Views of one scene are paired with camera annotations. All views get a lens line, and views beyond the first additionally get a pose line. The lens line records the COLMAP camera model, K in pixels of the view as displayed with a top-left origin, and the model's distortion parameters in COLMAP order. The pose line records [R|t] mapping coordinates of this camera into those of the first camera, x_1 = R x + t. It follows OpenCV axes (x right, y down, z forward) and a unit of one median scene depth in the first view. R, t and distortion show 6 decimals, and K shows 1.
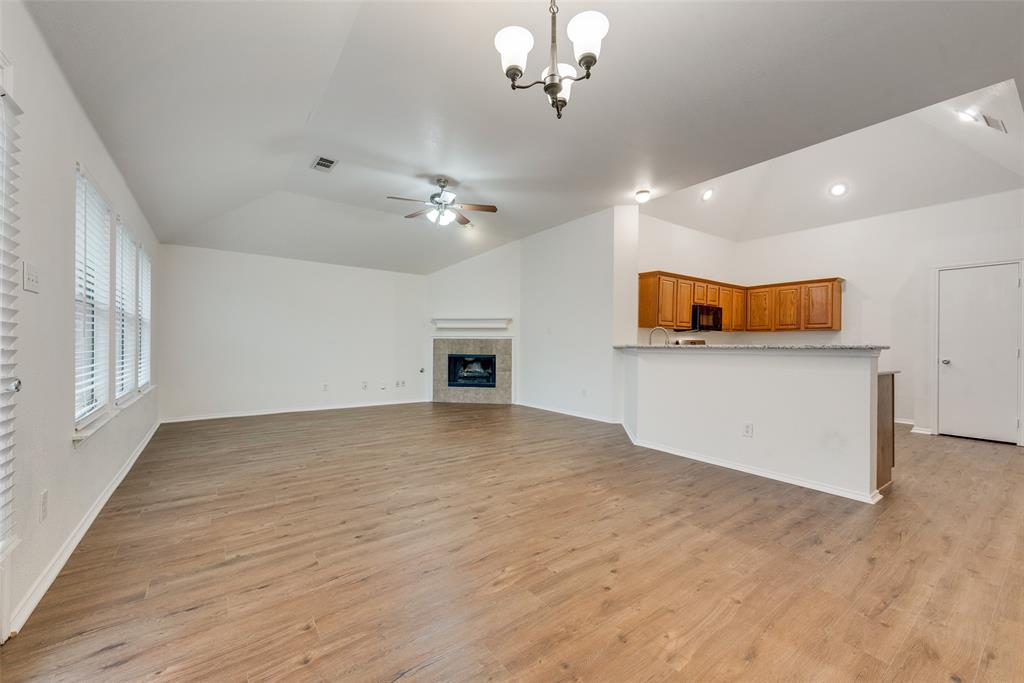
lens RADIAL K [[403.5, 0, 512.9], [0, 403.5, 349.9], [0, 0, 1]] dist [0.011864, -0.001767]
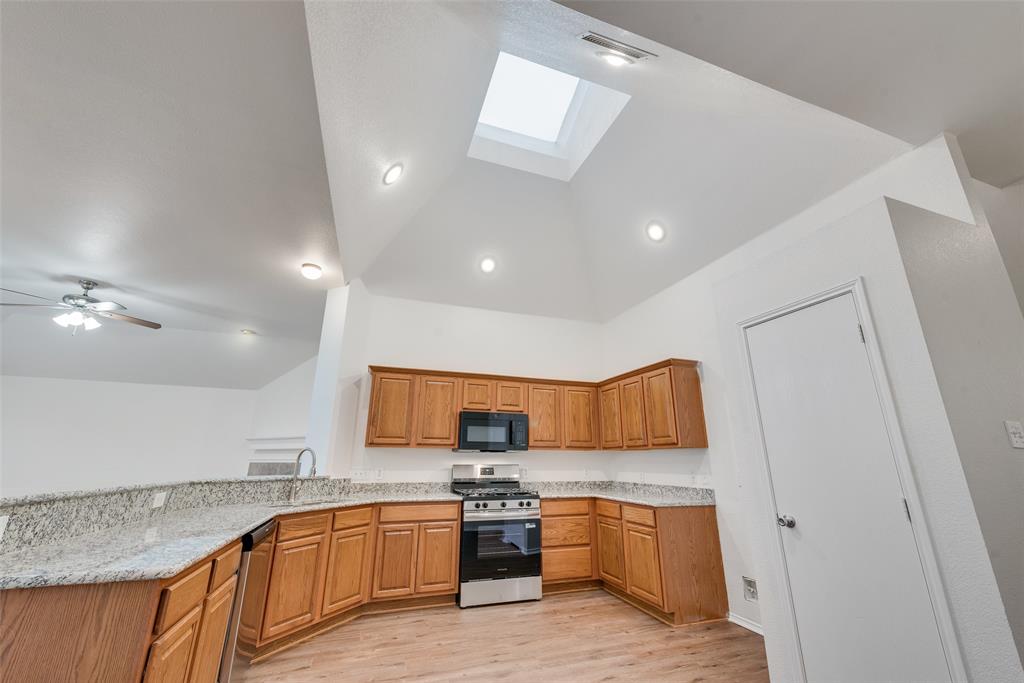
lens RADIAL K [[403.5, 0, 511.9], [0, 403.5, 345.7], [0, 0, 1]] dist [0.011864, -0.001767]
pose [[0.958637, -0.079703, -0.273245, 0.717268], [-0.001935, 0.958147, -0.286270, -0.022515], [0.284625, 0.274957, 0.918361, 0.360480]]
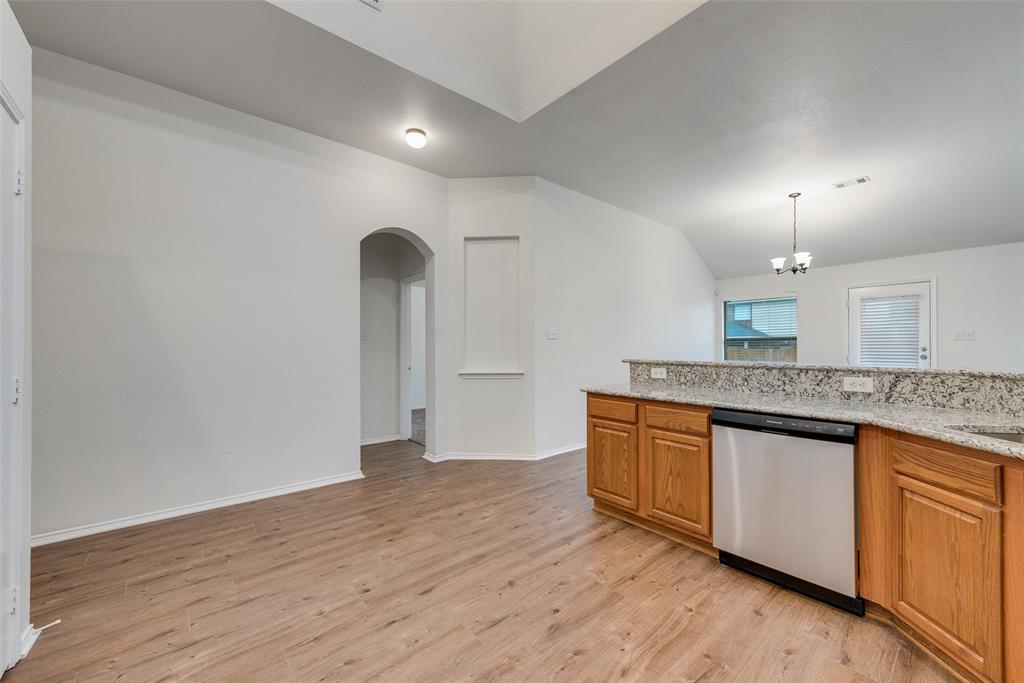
lens RADIAL K [[403.5, 0, 513.8], [0, 403.5, 347.7], [0, 0, 1]] dist [0.011864, -0.001767]
pose [[-0.996941, -0.007957, -0.077752, 0.611223], [-0.009164, 0.999843, 0.015180, -0.026537], [0.077619, 0.015846, -0.996857, 0.982854]]
